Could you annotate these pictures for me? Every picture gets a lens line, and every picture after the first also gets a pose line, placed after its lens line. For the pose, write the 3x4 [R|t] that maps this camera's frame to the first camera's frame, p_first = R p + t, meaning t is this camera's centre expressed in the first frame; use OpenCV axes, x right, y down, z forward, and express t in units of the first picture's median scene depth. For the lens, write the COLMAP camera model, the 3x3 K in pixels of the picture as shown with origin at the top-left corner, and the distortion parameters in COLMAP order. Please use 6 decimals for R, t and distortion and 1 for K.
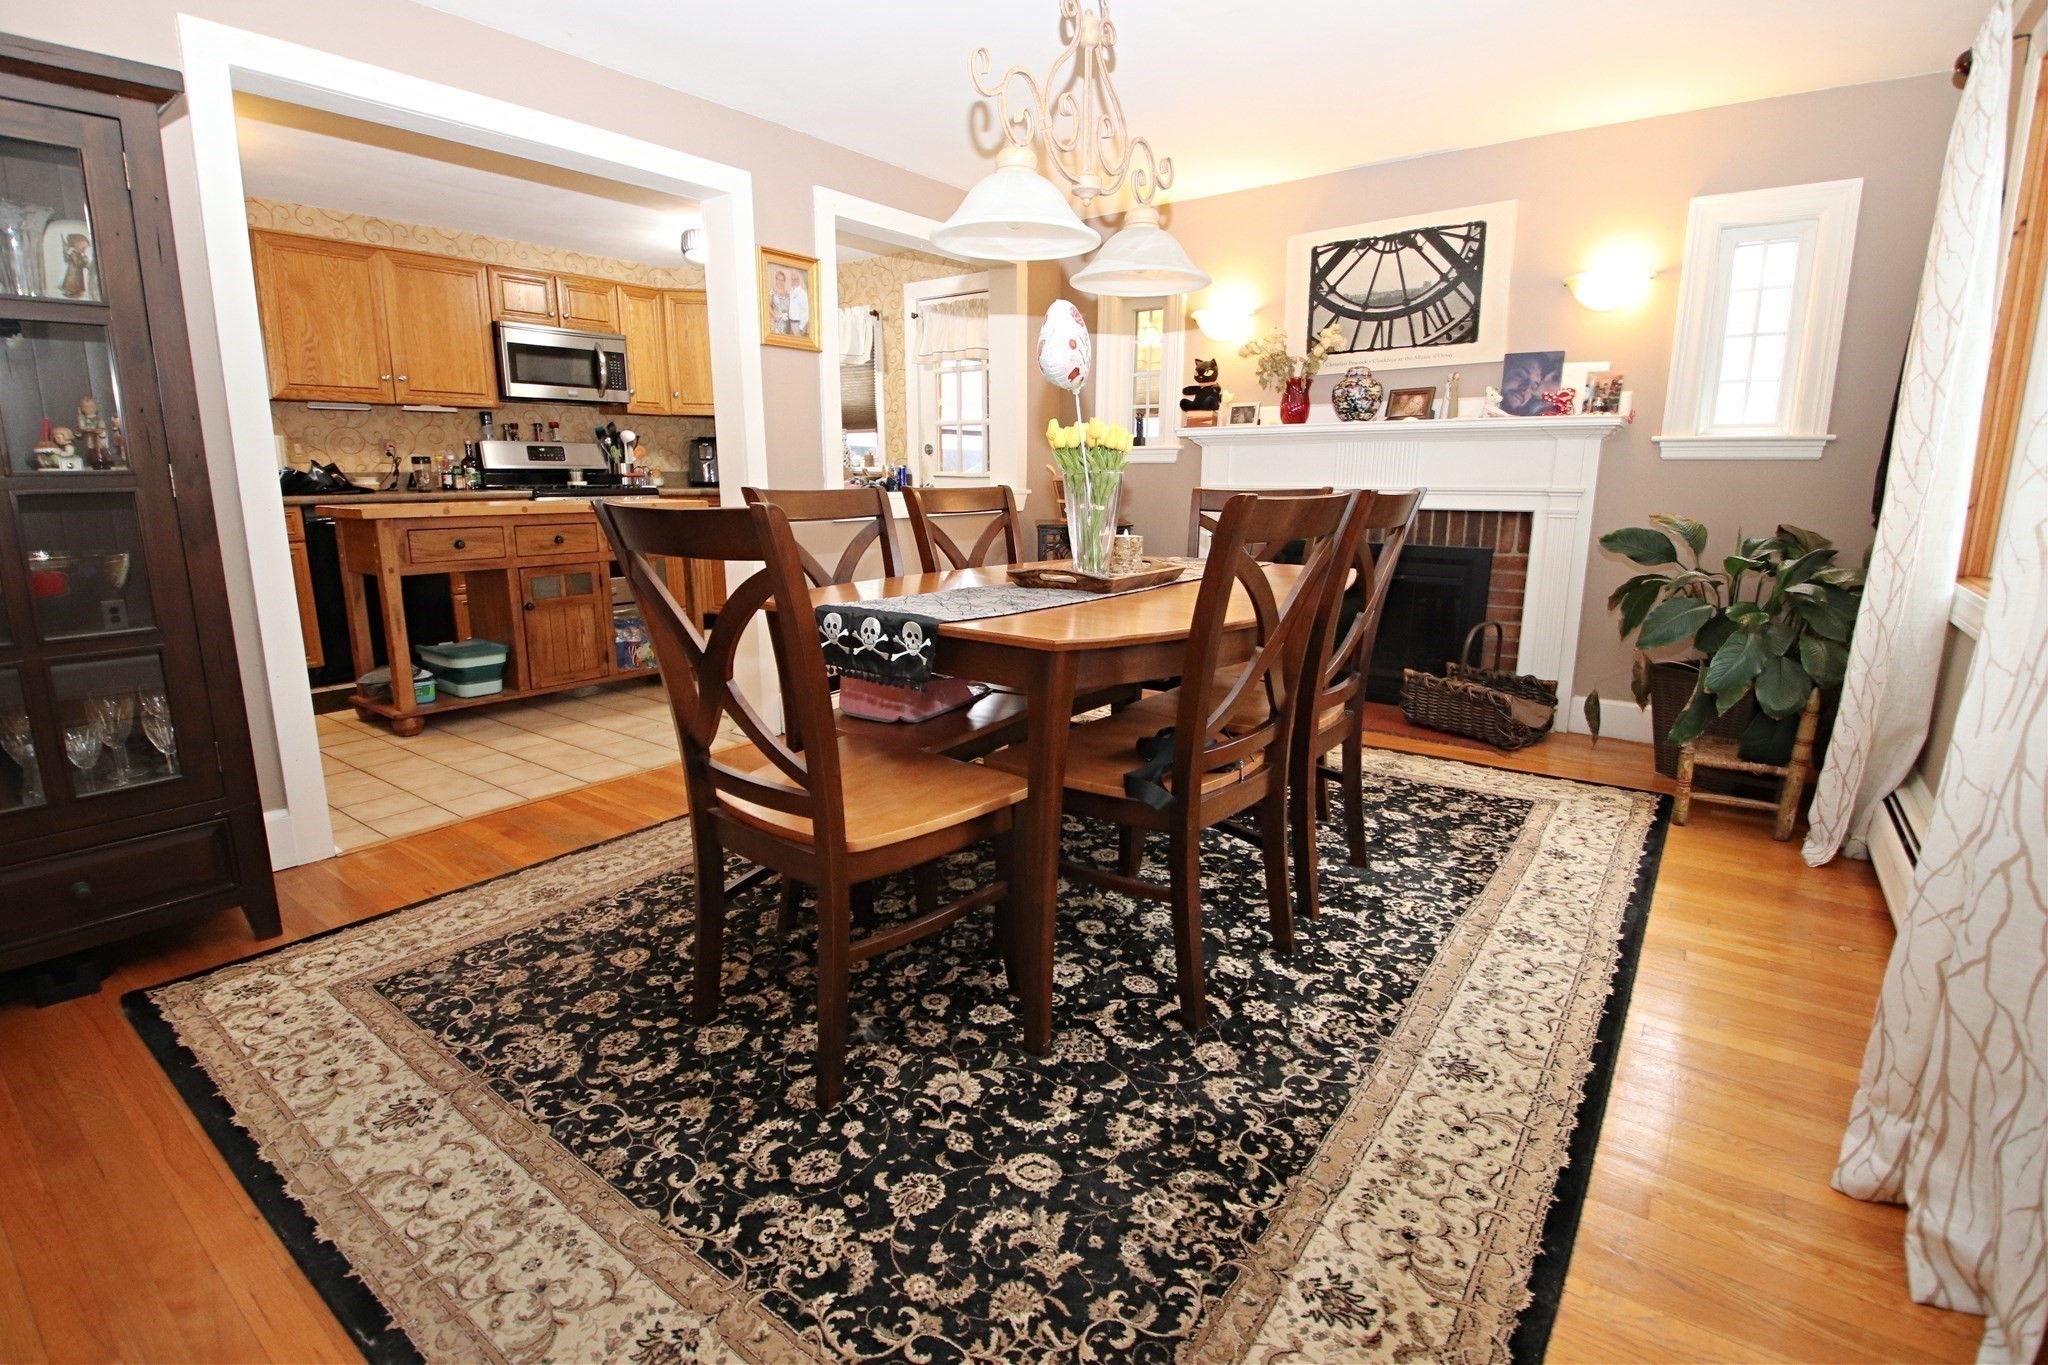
lens RADIAL K [[962.5, 0, 1043.0], [0, 962.5, 693.1], [0, 0, 1]] dist [-0.015049, -0.009532]
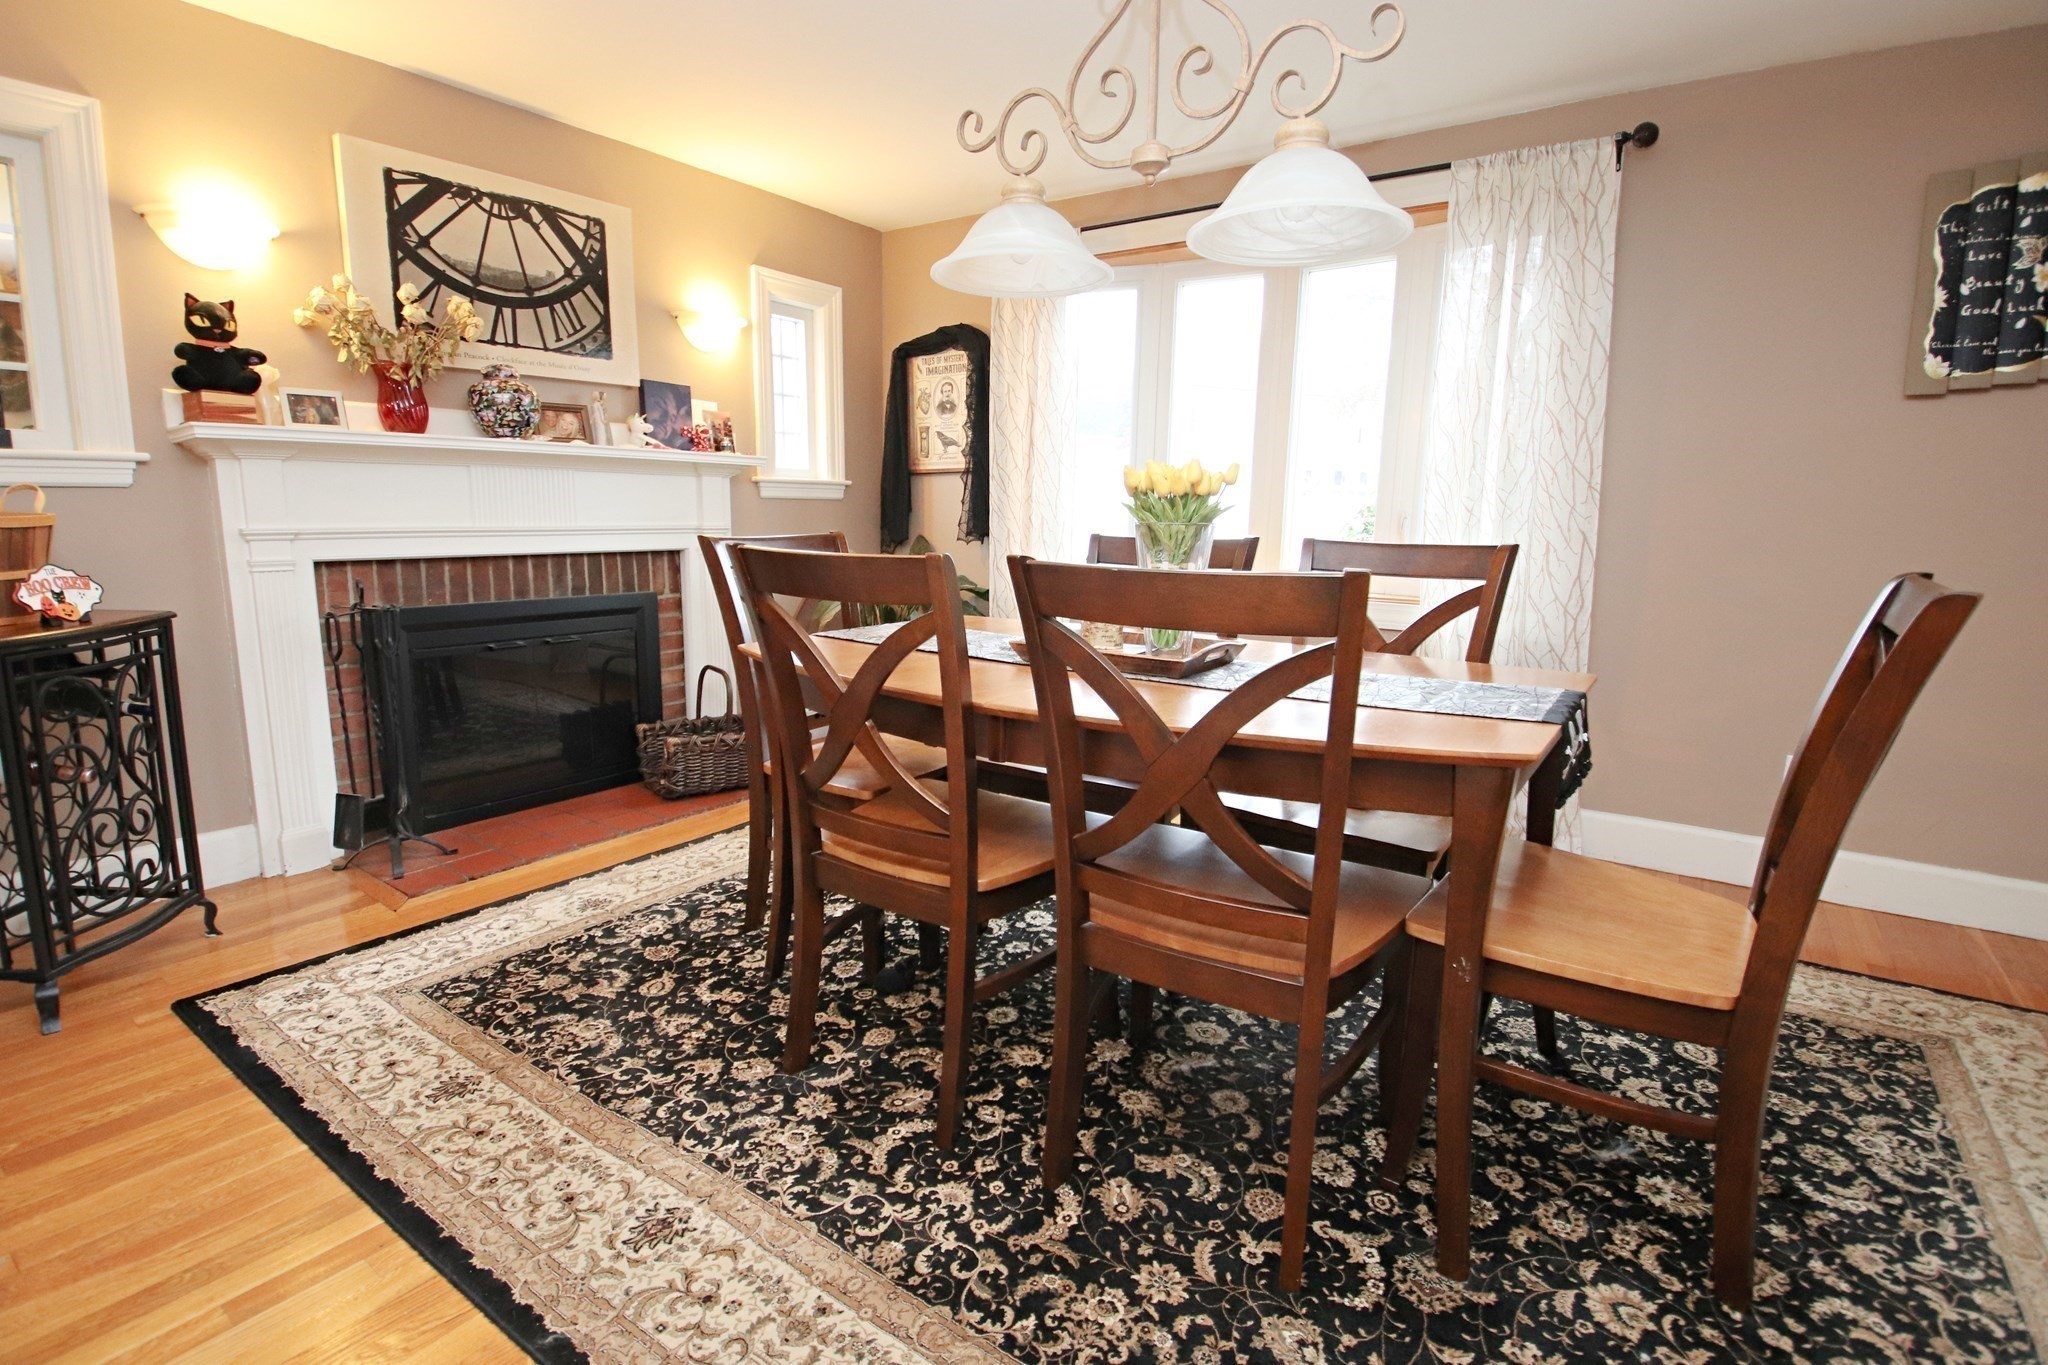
lens RADIAL K [[962.5, 0, 1025.9], [0, 962.5, 679.6], [0, 0, 1]] dist [-0.015049, -0.009532]
pose [[-0.018371, -0.173072, 0.984738, -0.453032], [0.204315, 0.963471, 0.173146, -0.159389], [-0.978733, 0.204378, 0.017661, 0.669794]]
